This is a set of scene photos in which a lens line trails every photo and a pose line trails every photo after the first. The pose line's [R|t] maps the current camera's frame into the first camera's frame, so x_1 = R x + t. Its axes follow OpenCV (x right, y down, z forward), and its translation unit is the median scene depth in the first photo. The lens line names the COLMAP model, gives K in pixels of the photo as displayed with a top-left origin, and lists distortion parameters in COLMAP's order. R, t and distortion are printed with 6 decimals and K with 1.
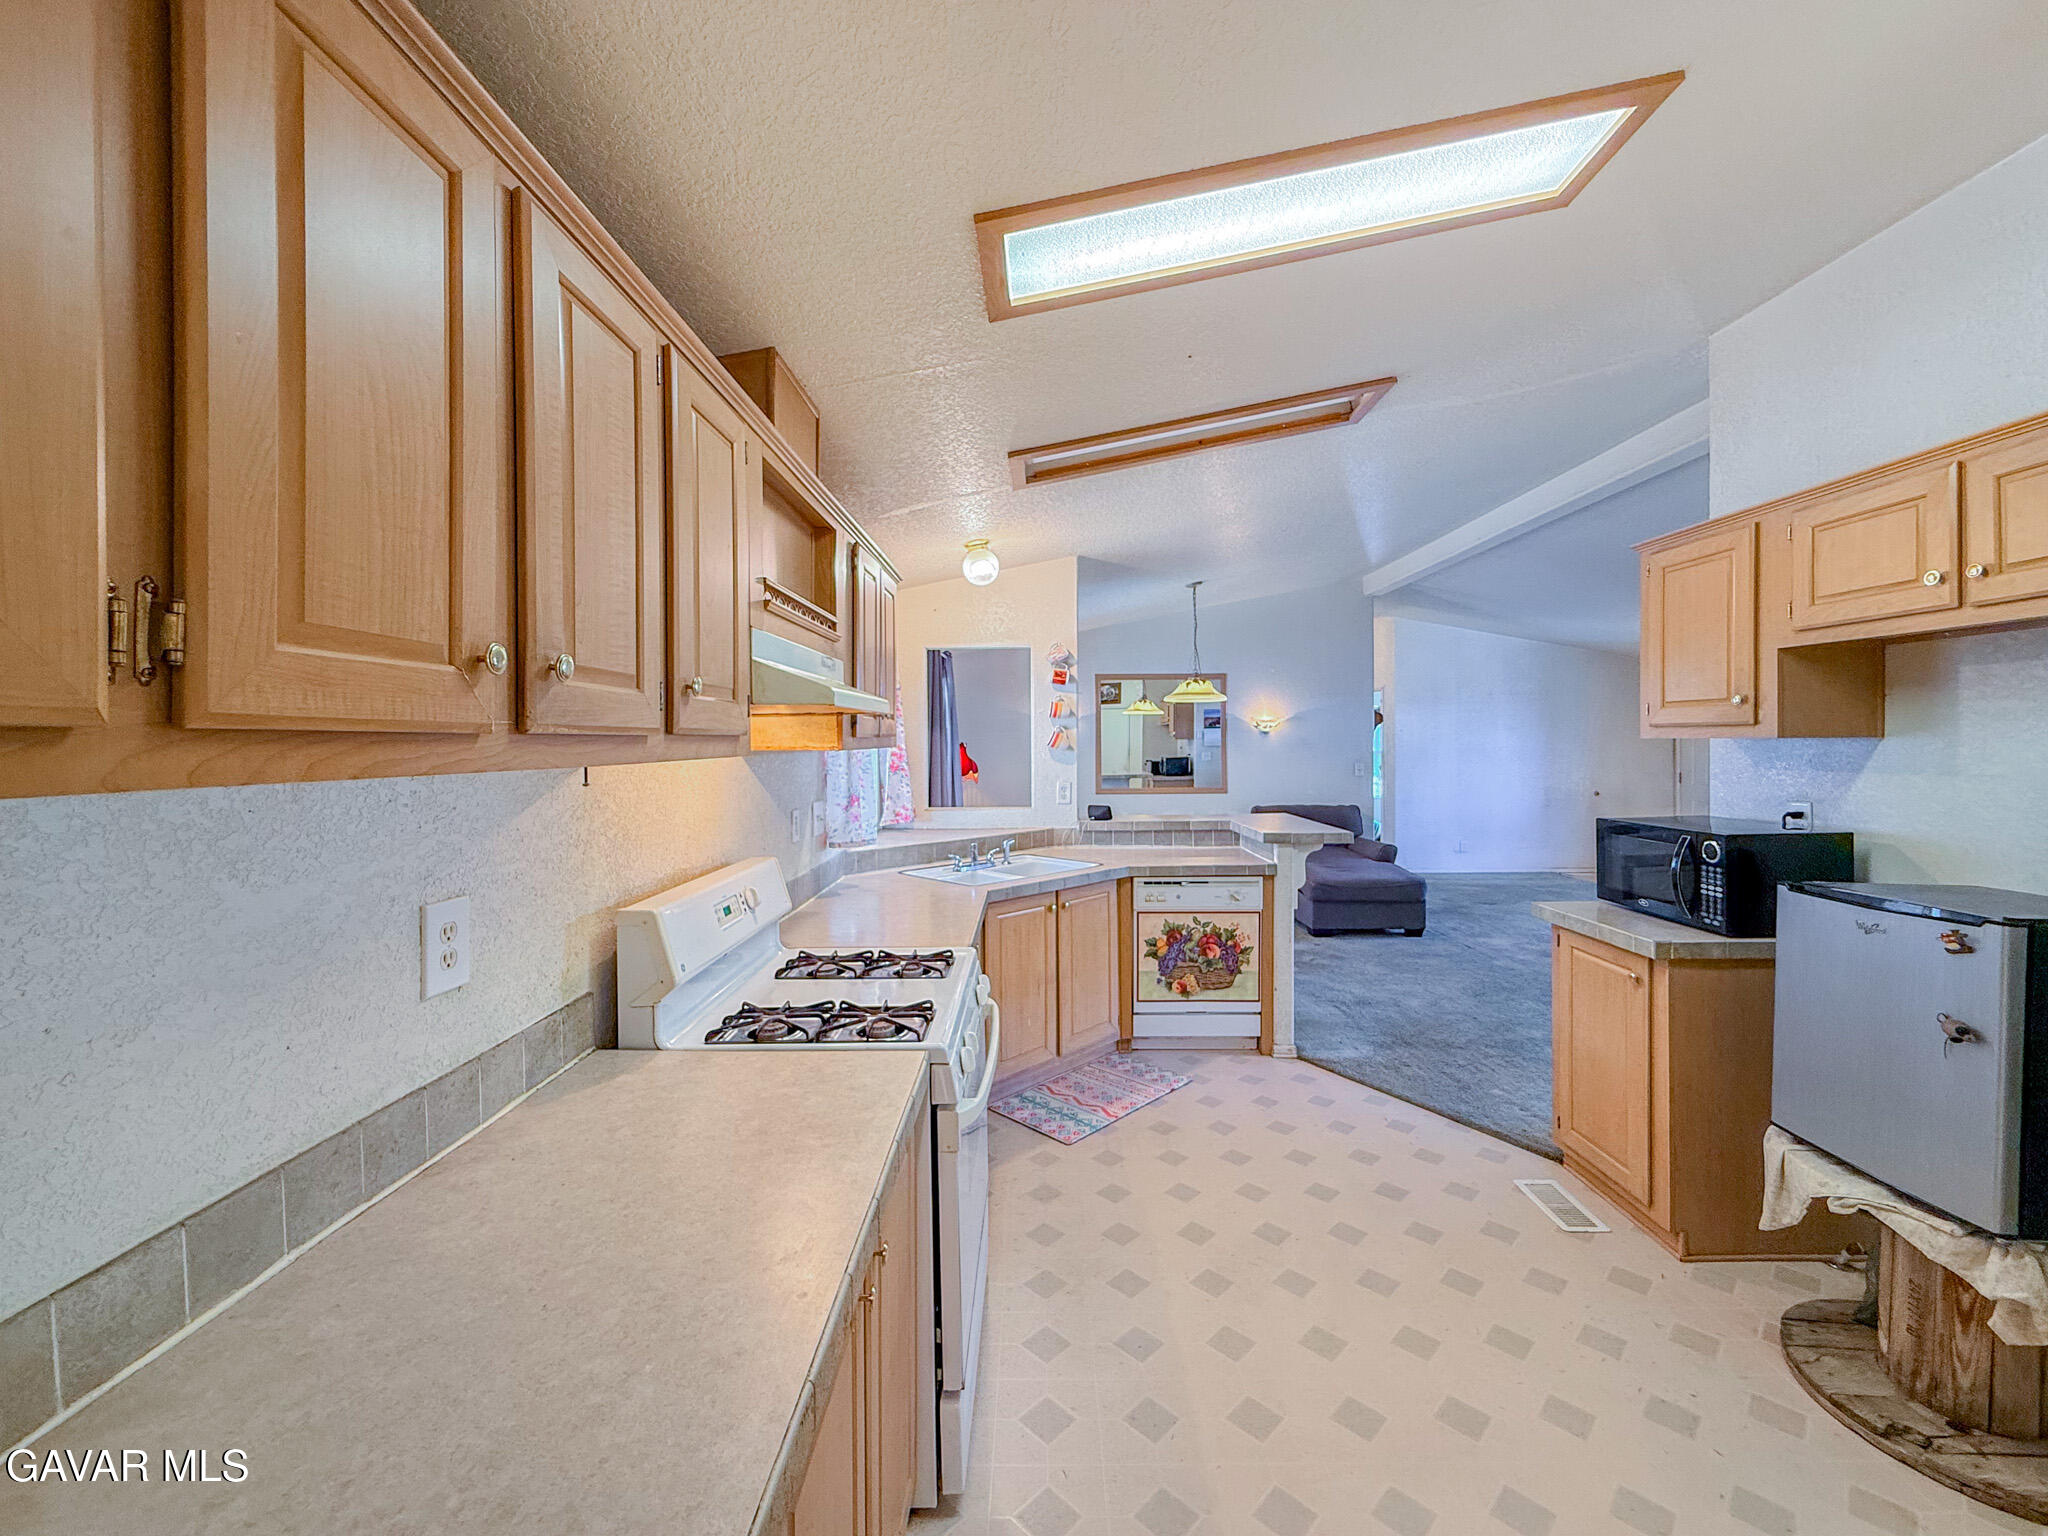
lens RADIAL K [[826.3, 0, 1030.6], [0, 826.3, 754.3], [0, 0, 1]] dist [0.001383, 0.000098]
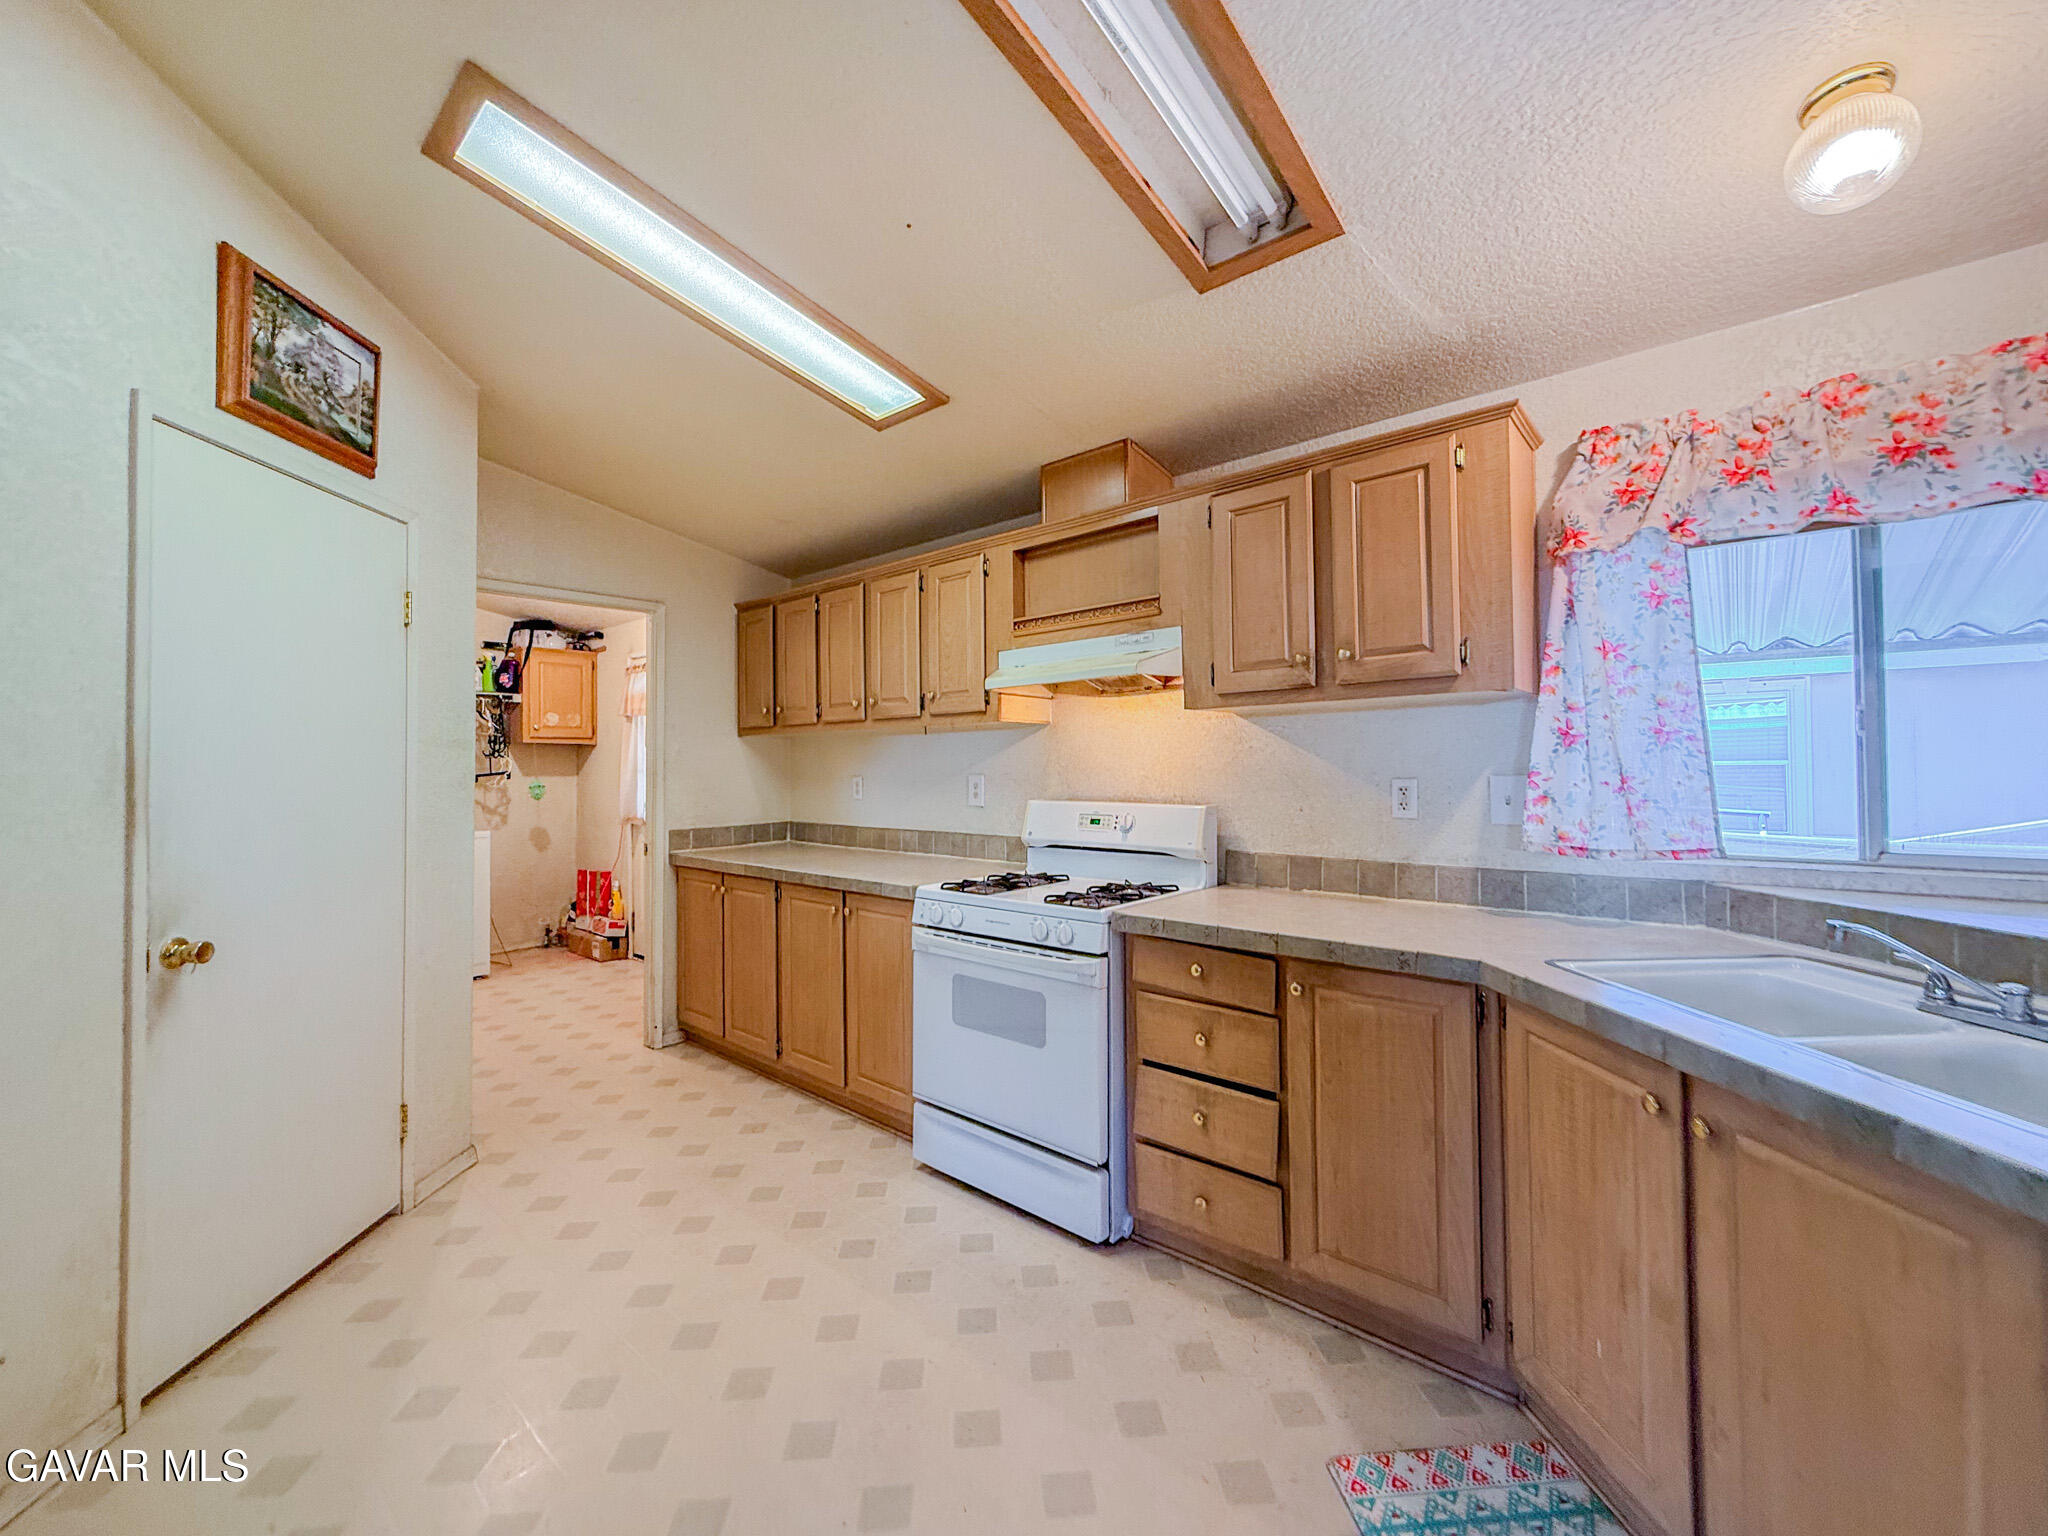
lens RADIAL K [[826.3, 0, 1033.2], [0, 826.3, 751.0], [0, 0, 1]] dist [0.001383, 0.000098]
pose [[-0.642614, -0.000430, -0.766190, 0.430586], [0.002189, 0.999995, -0.002397, 0.030813], [0.766187, -0.003217, -0.642610, 0.931725]]
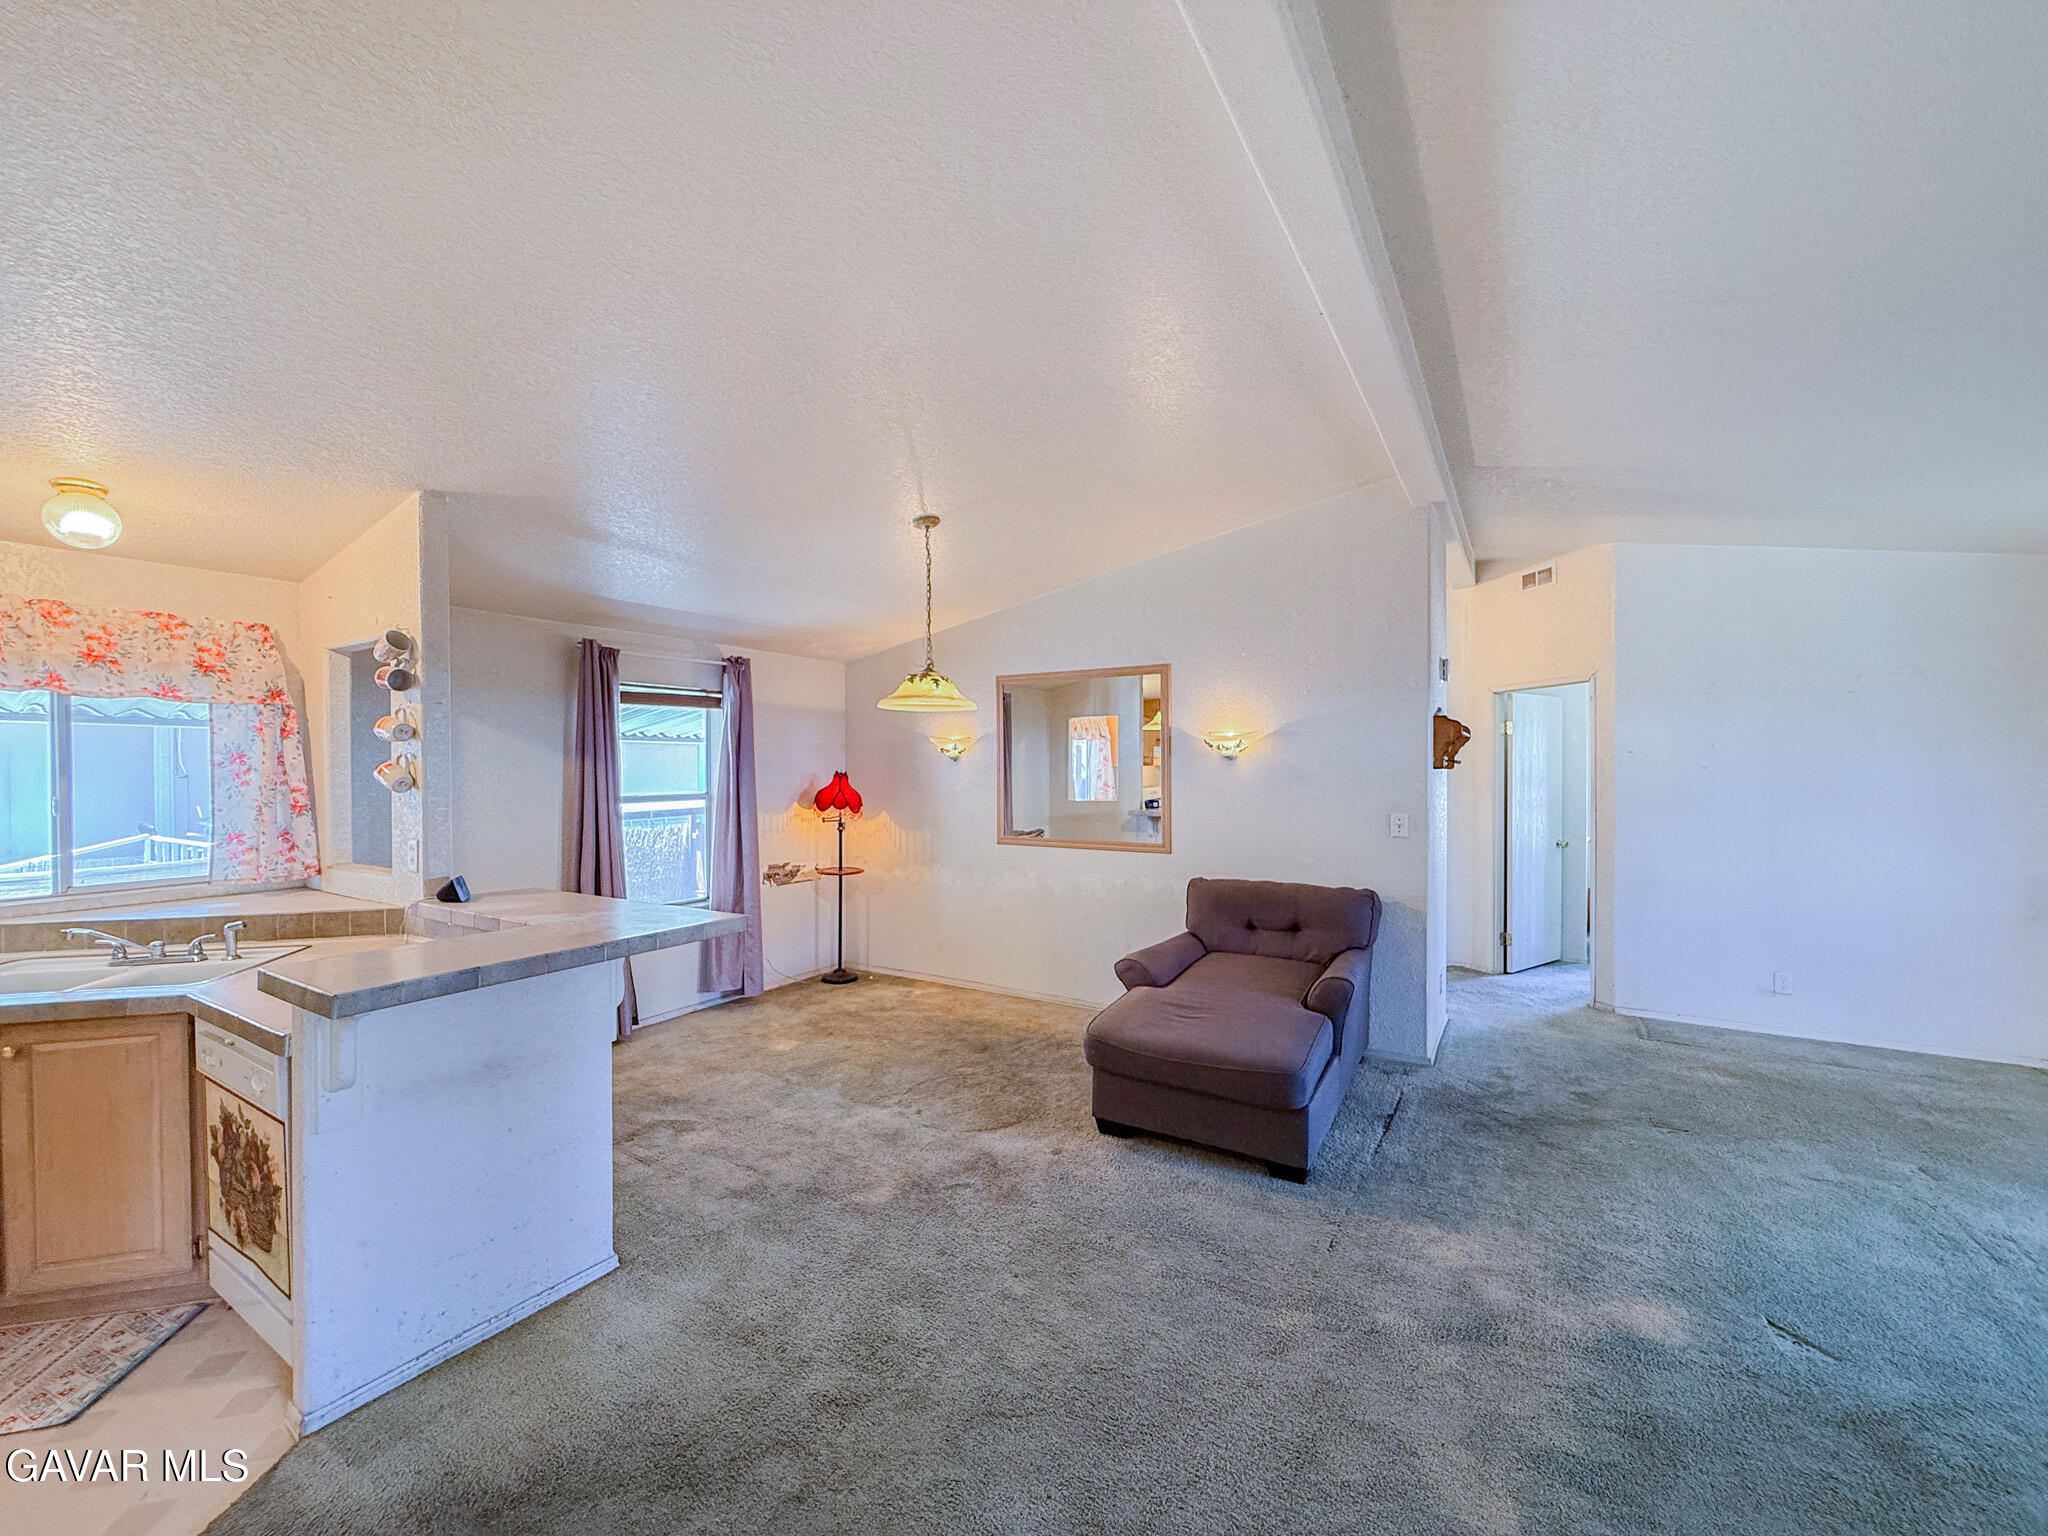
lens RADIAL K [[826.3, 0, 1022.3], [0, 826.3, 769.8], [0, 0, 1]] dist [0.001383, 0.000098]
pose [[0.855030, 0.007593, -0.518522, 0.924040], [-0.009555, 0.999954, -0.001113, -0.029599], [0.518490, 0.005906, 0.855063, 0.797020]]
